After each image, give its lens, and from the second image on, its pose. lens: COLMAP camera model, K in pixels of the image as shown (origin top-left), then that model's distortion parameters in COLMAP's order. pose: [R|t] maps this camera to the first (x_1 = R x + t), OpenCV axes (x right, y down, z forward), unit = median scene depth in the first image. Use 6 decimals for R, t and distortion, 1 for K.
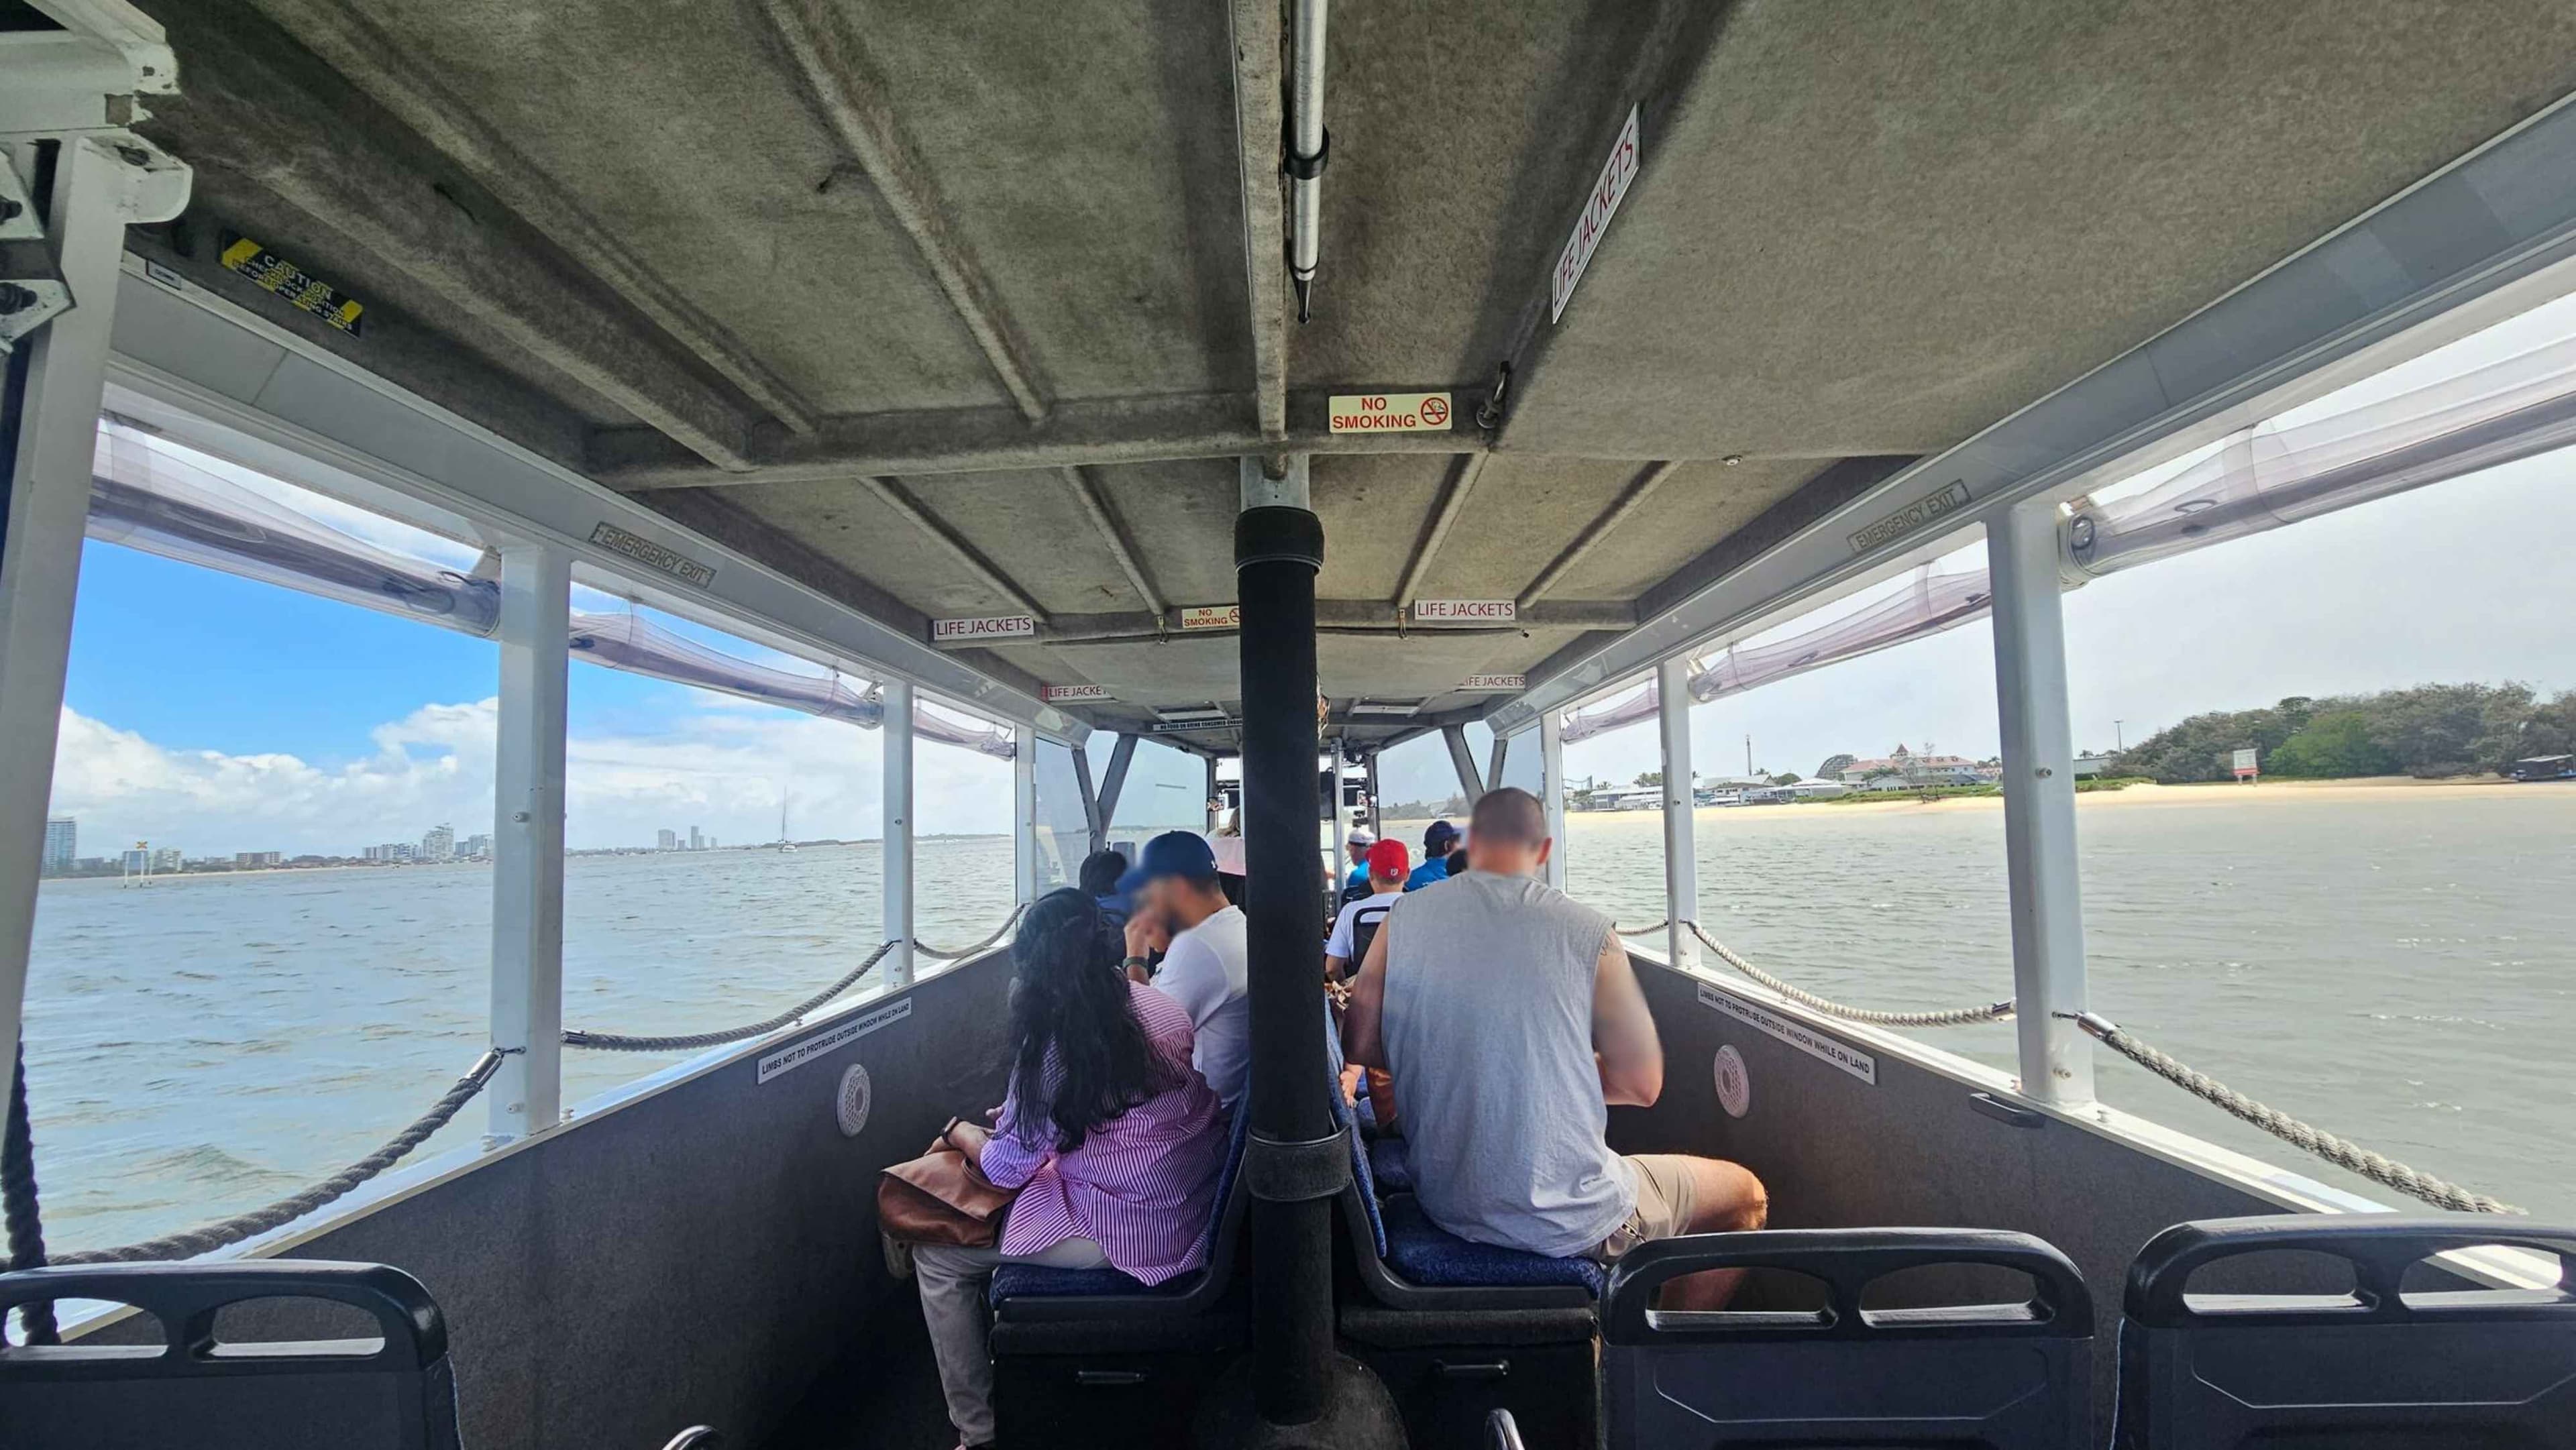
lens RADIAL K [[1061.4, 0, 1287.4], [0, 1061.4, 756.6], [0, 0, 1]] dist [0.001619, -0.000072]
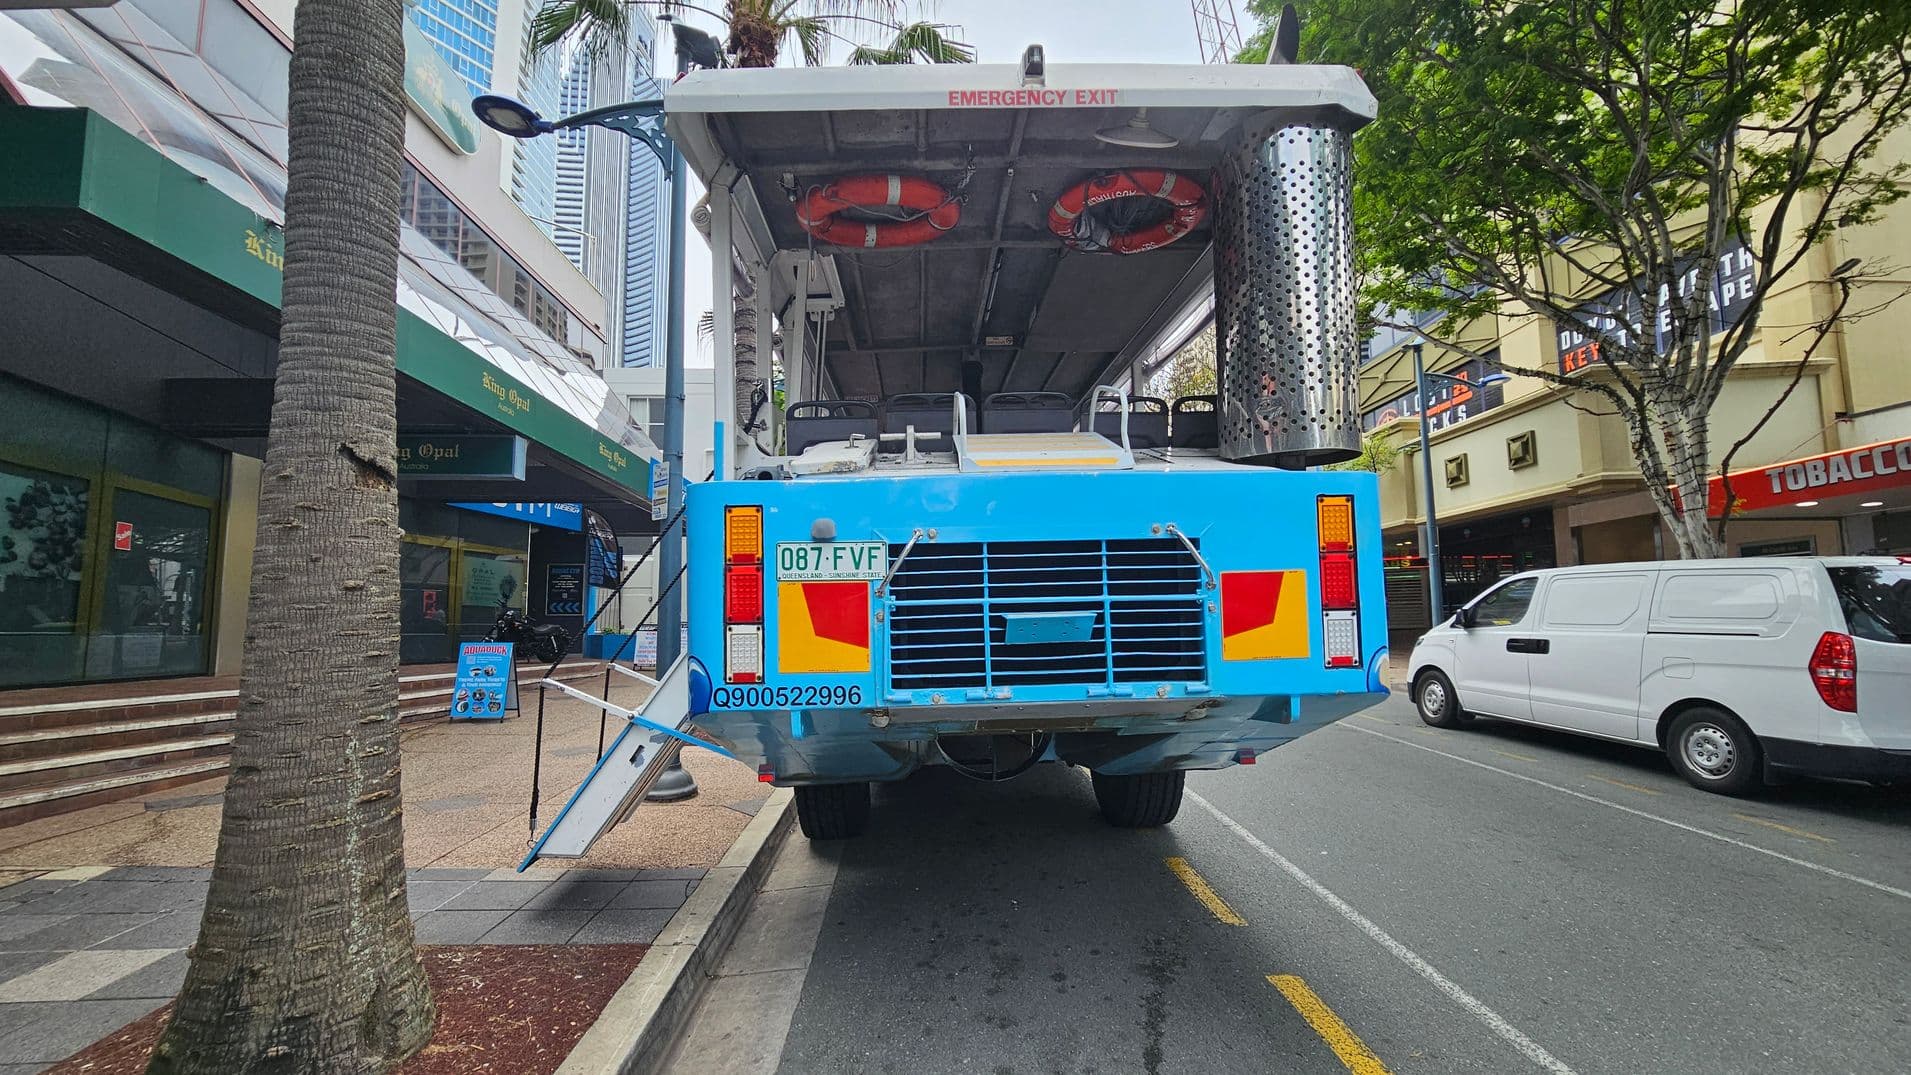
lens RADIAL K [[800.5, 0, 950.7], [0, 800.5, 546.5], [0, 0, 1]] dist [-0.000470, -0.000801]
pose [[0.999003, 0.000425, 0.044633, -0.162106], [-0.000581, 0.999994, 0.003479, 0.331976], [-0.044631, -0.003502, 0.998997, -1.477097]]
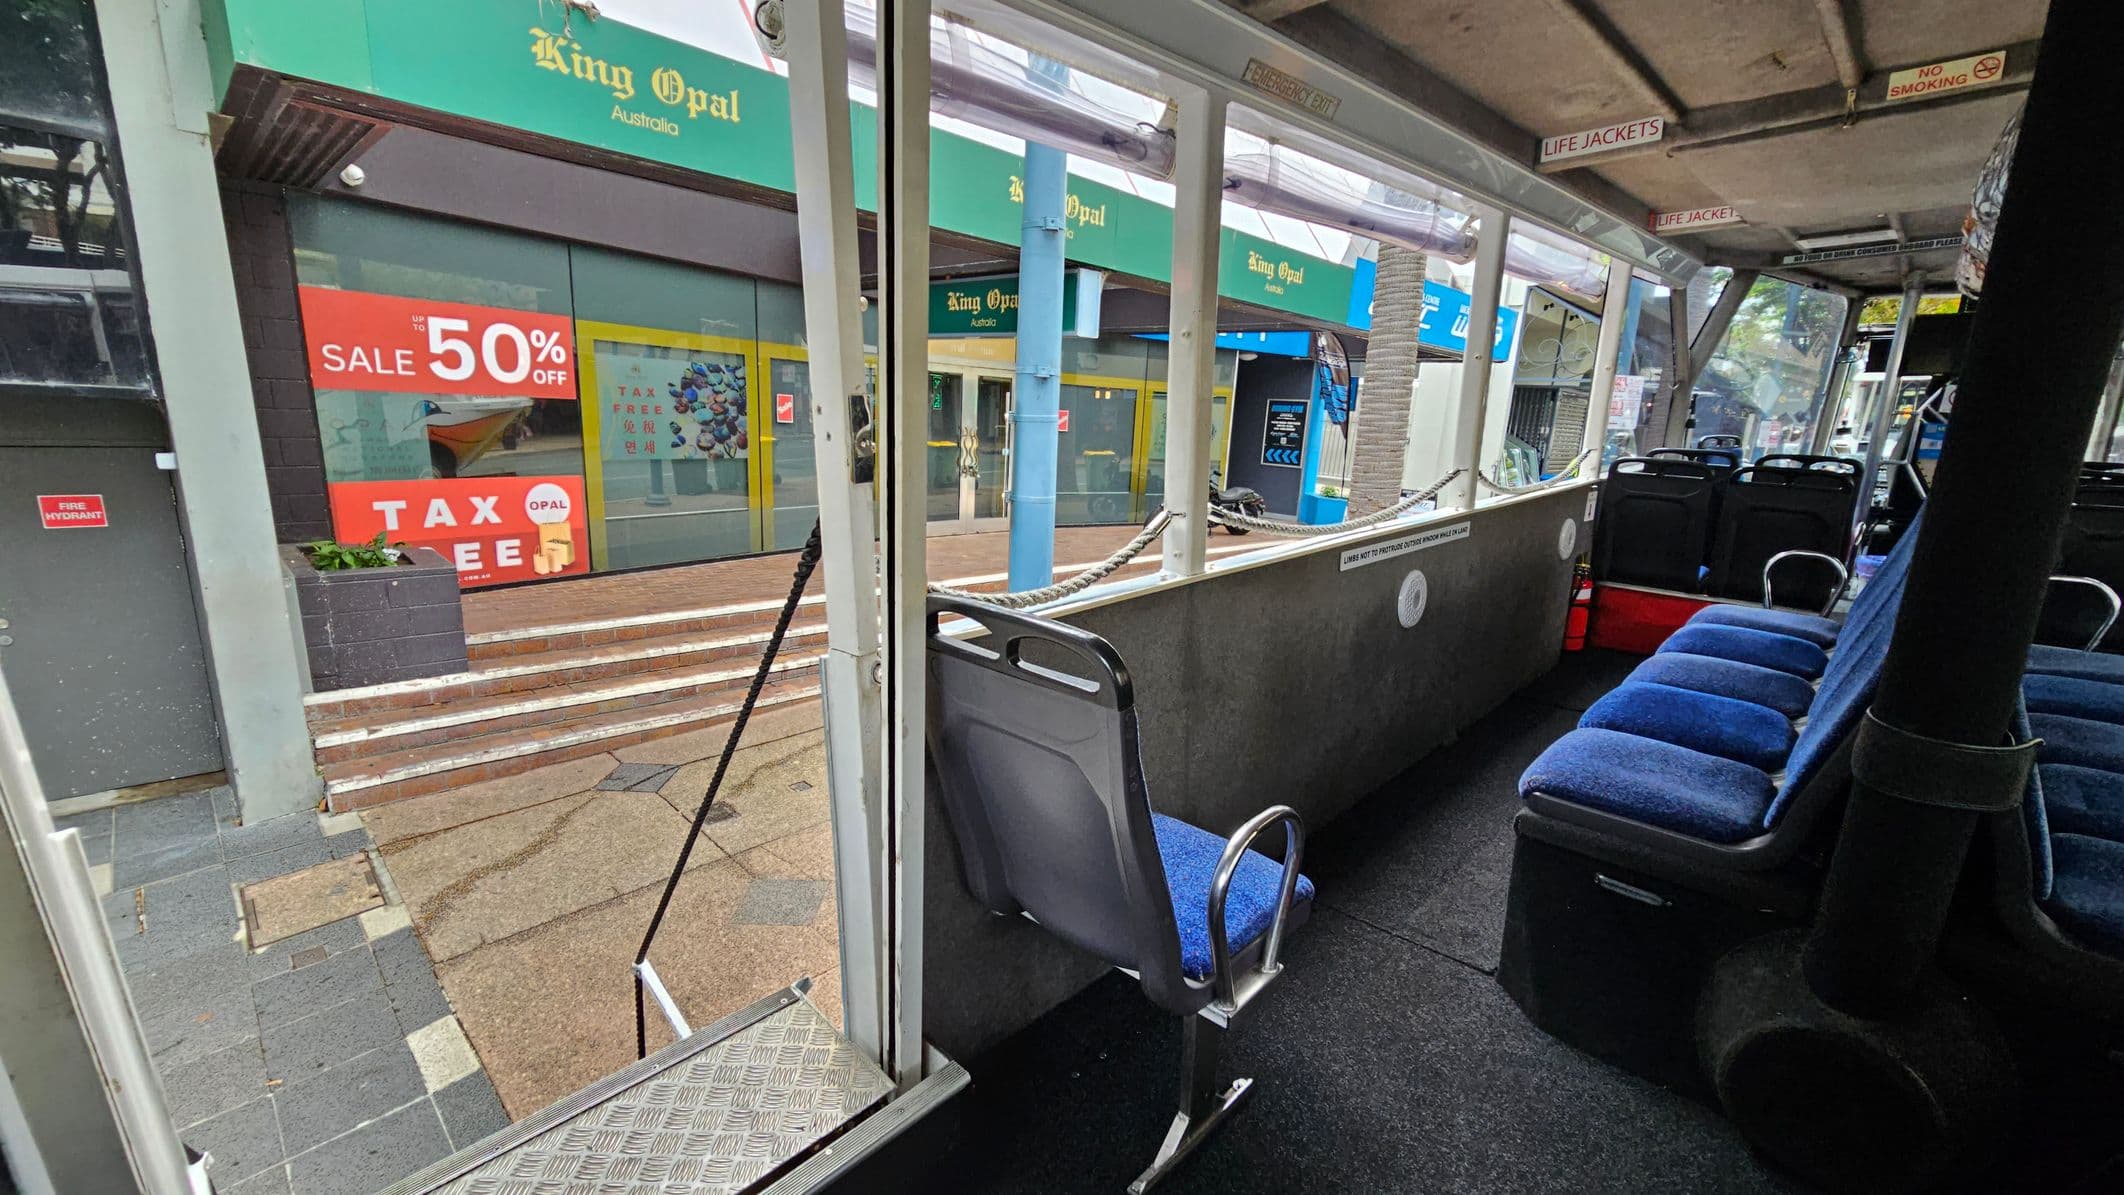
lens RADIAL K [[881.9, 0, 1058.9], [0, 881.9, 627.1], [0, 0, 1]] dist [-0.001030, -0.000864]
pose [[0.720730, 0.205148, -0.662165, -0.031255], [0.024958, 0.946909, 0.320531, 0.024821], [0.692766, -0.247543, 0.677346, 0.047377]]
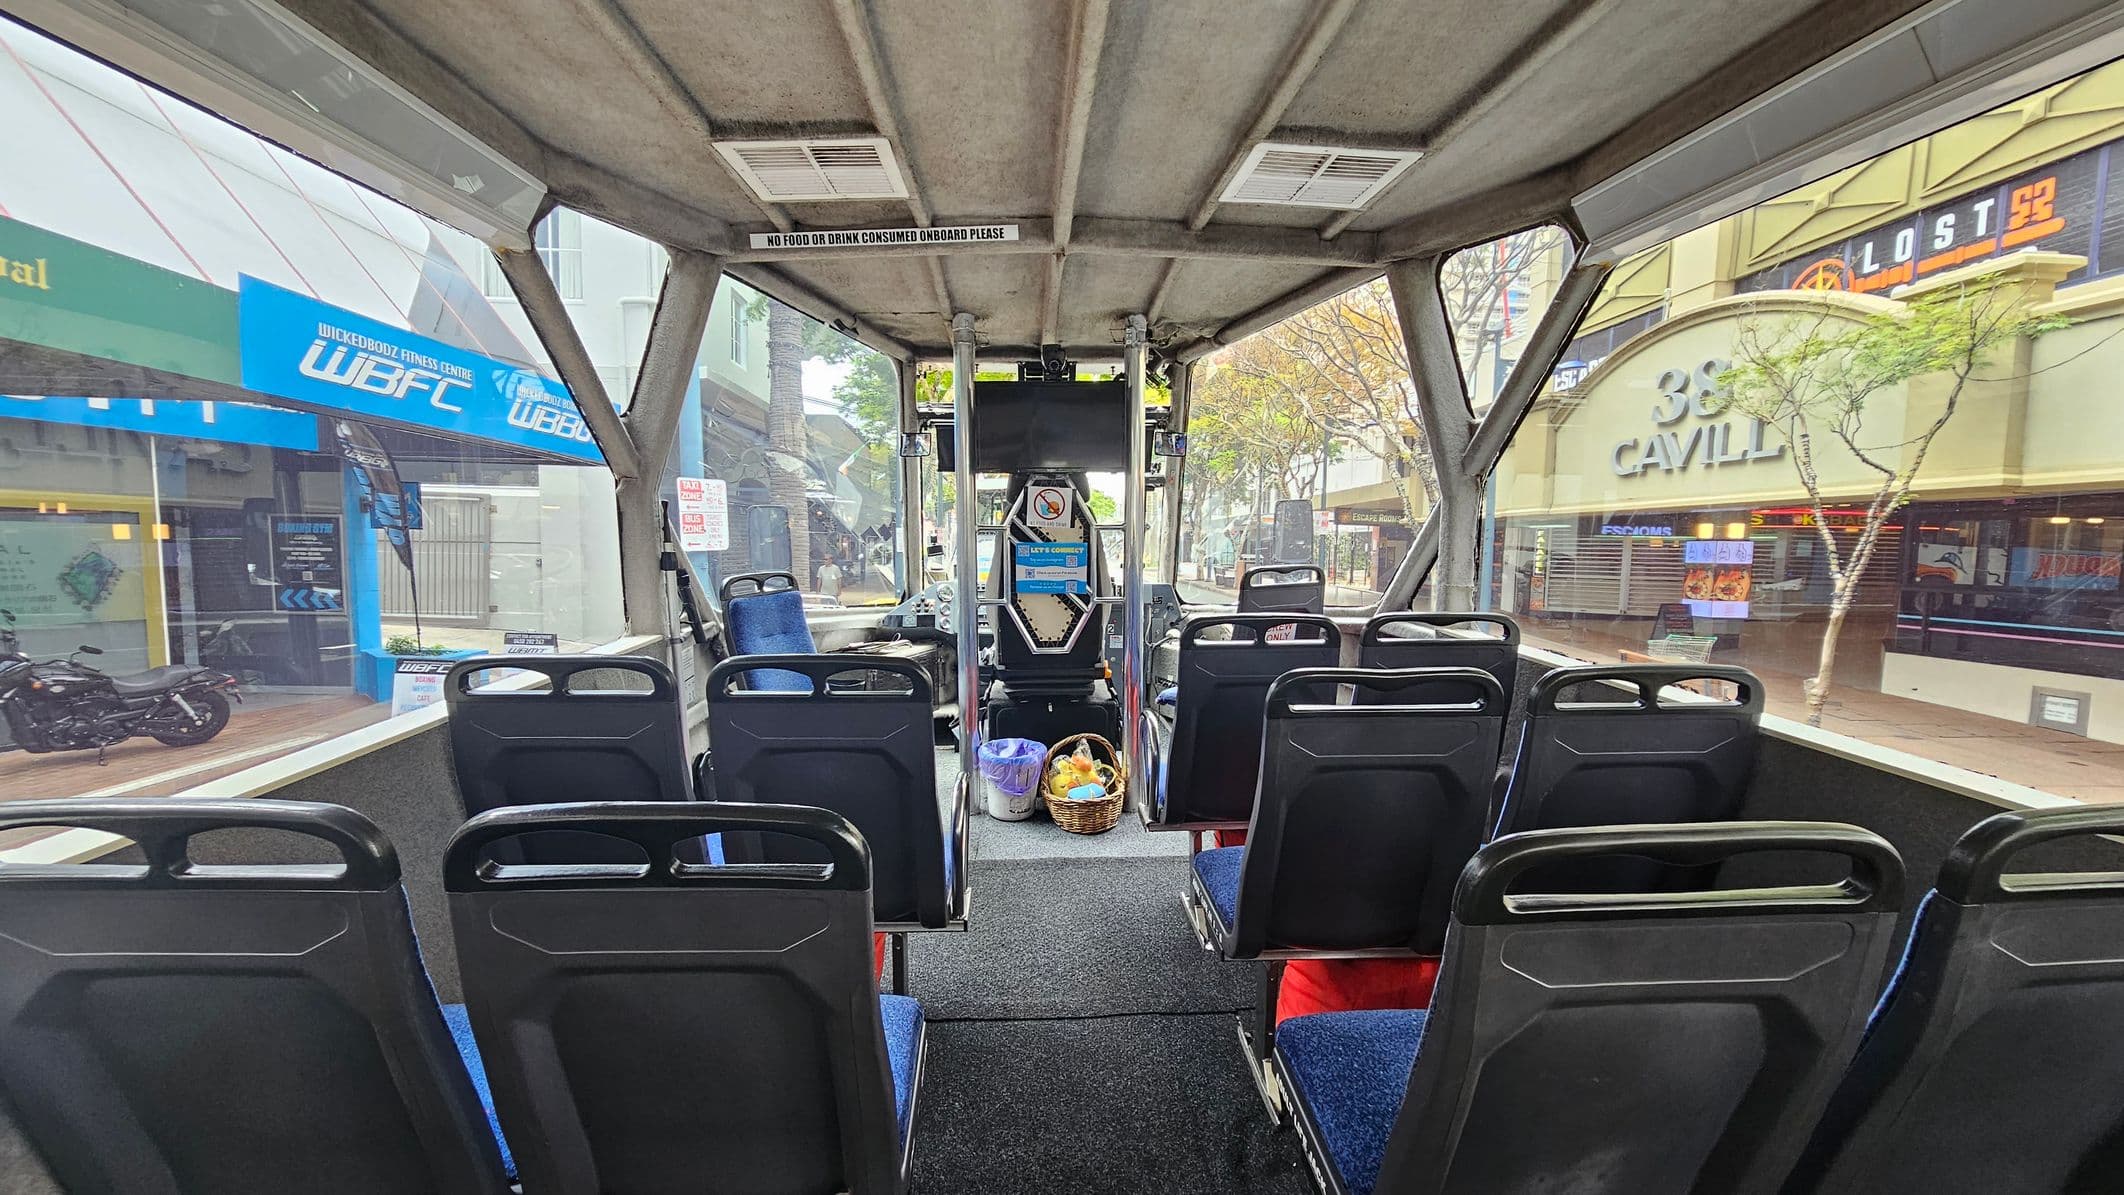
lens RADIAL K [[889.7, 0, 1056.7], [0, 889.7, 607.4], [0, 0, 1]] dist [-0.000470, -0.000801]
pose [[0.998378, 0.016070, 0.054624, -0.040215], [-0.025786, 0.982934, 0.182142, 0.113741], [-0.050765, -0.183255, 0.981754, 1.357319]]
